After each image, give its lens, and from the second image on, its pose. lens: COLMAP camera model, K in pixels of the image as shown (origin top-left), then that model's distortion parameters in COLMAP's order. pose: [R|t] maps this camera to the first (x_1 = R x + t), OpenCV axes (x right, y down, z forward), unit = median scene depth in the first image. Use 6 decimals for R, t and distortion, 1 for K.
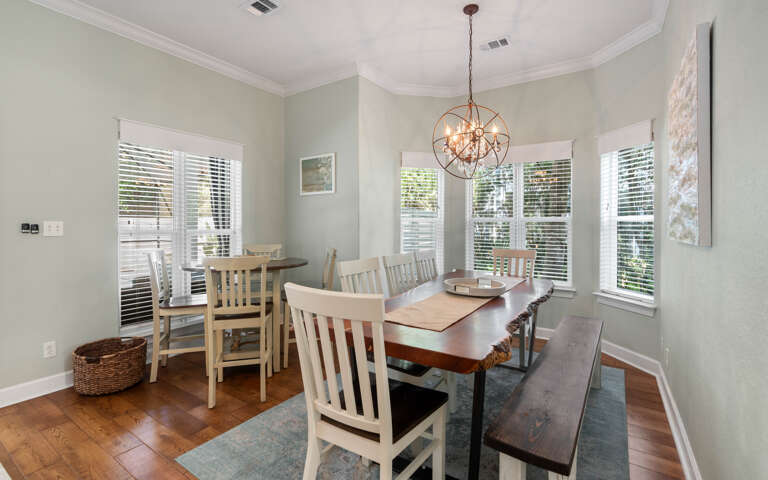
lens RADIAL K [[344.7, 0, 380.0], [0, 344.7, 231.7], [0, 0, 1]] dist [-0.000697, 0.000205]
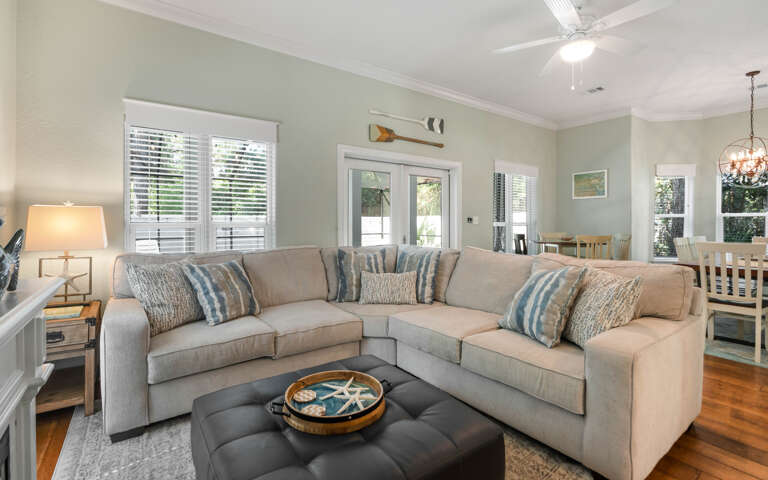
lens RADIAL K [[344.7, 0, 380.0], [0, 344.7, 231.7], [0, 0, 1]] dist [-0.000697, 0.000205]
pose [[0.938658, 0.014202, -0.344556, -0.525480], [-0.010952, 0.999875, 0.011375, 0.026708], [0.344675, -0.006904, 0.938697, -0.687414]]
